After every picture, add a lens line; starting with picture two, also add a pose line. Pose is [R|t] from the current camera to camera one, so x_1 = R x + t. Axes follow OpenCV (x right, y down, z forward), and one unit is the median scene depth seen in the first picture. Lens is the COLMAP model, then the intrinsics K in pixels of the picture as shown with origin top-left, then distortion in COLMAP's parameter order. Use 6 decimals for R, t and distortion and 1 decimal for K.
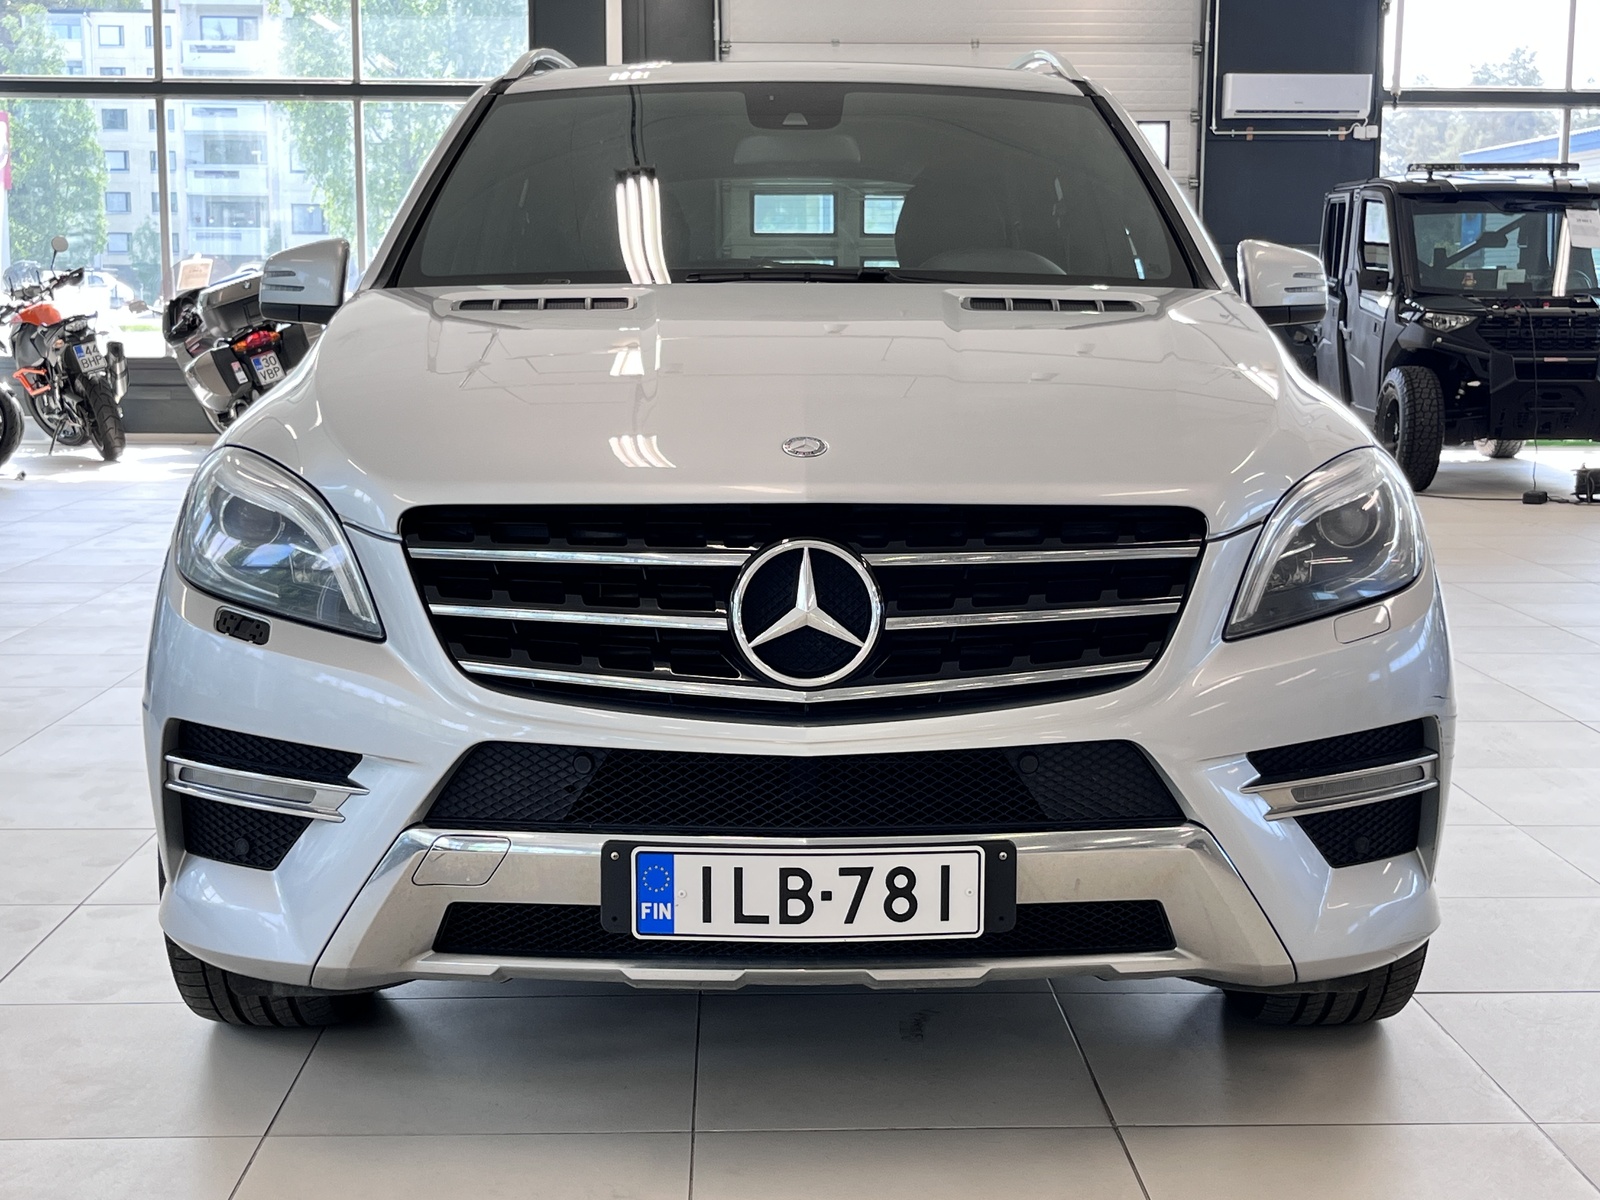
lens RADIAL K [[2174.0, 0, 800.7], [0, 2174.0, 592.6], [0, 0, 1]] dist [0.112446, 0.000000]
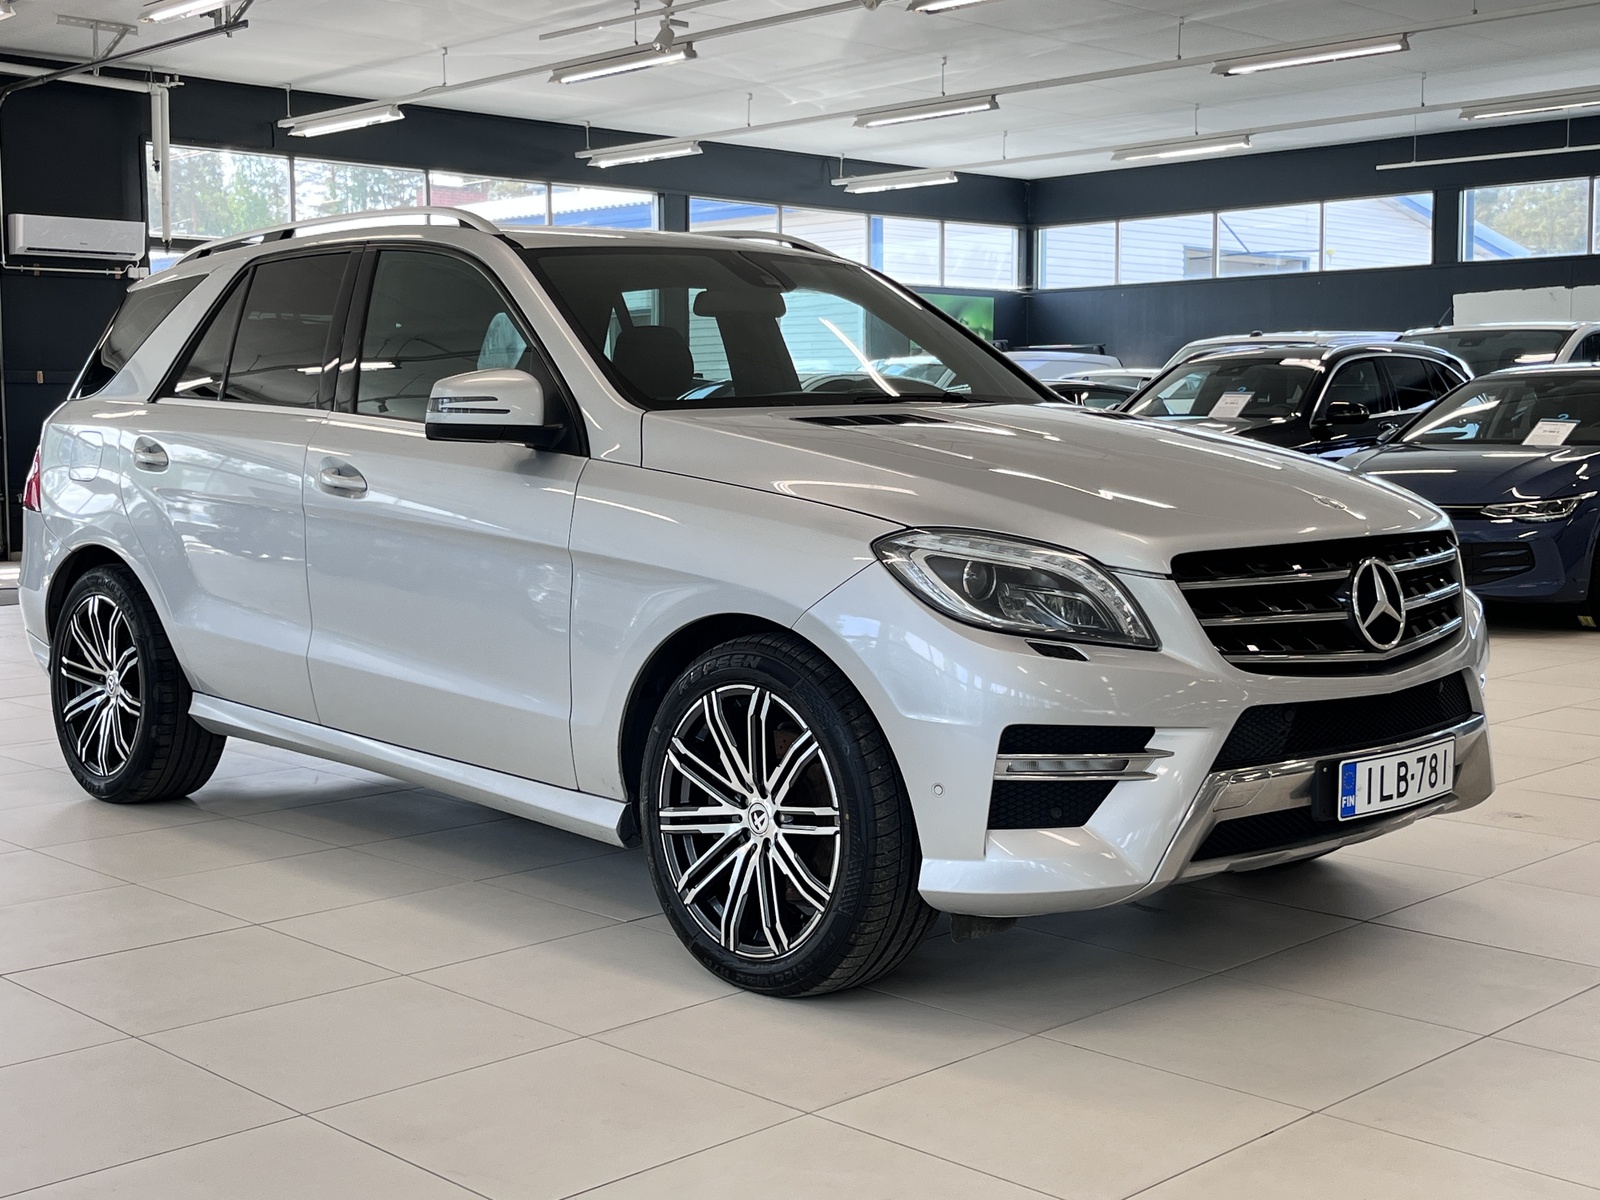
lens RADIAL K [[1991.5, 0, 798.8], [0, 1991.5, 603.6], [0, 0, 1]] dist [0.065968, 0.000000]
pose [[0.763602, -0.077720, 0.640992, -1.261108], [0.104639, 0.994502, -0.004071, -0.028756], [-0.637152, 0.070181, 0.767536, 0.145216]]
